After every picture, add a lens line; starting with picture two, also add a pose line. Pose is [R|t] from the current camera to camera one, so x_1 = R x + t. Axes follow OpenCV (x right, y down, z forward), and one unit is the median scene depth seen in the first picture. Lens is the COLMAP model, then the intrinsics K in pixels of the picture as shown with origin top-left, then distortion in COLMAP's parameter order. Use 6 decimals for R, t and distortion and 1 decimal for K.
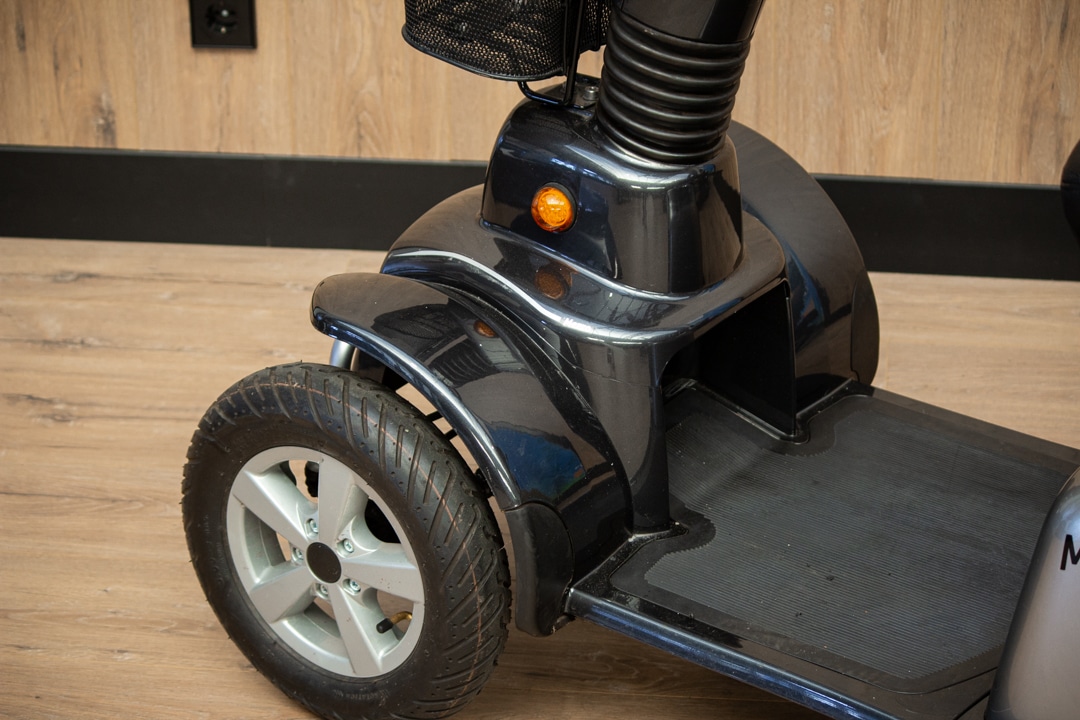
lens RADIAL K [[3159.1, 0, 541.9], [0, 3159.1, 362.0], [0, 0, 1]] dist [-0.343629, 0.000000]
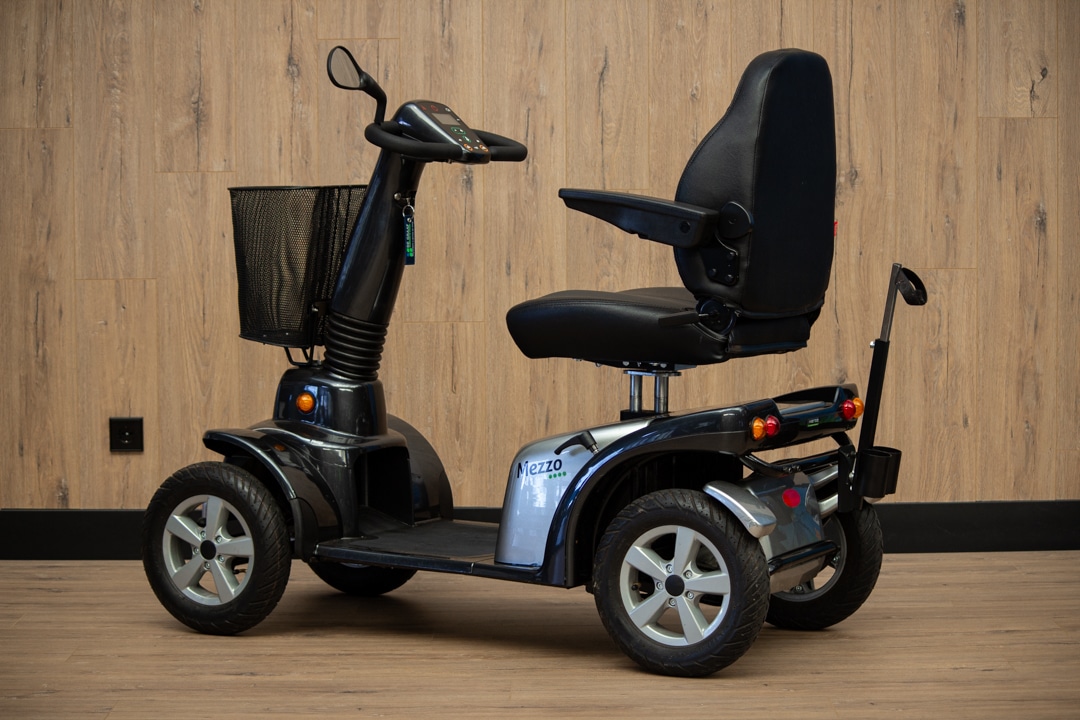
lens RADIAL K [[3564.5, 0, 539.1], [0, 3564.5, 356.2], [0, 0, 1]] dist [-0.399029, 0.000000]
pose [[0.994567, -0.006328, 0.103905, -0.074501], [0.046255, 0.921067, -0.386646, 0.719159], [-0.093257, 0.389352, 0.916356, -1.090906]]
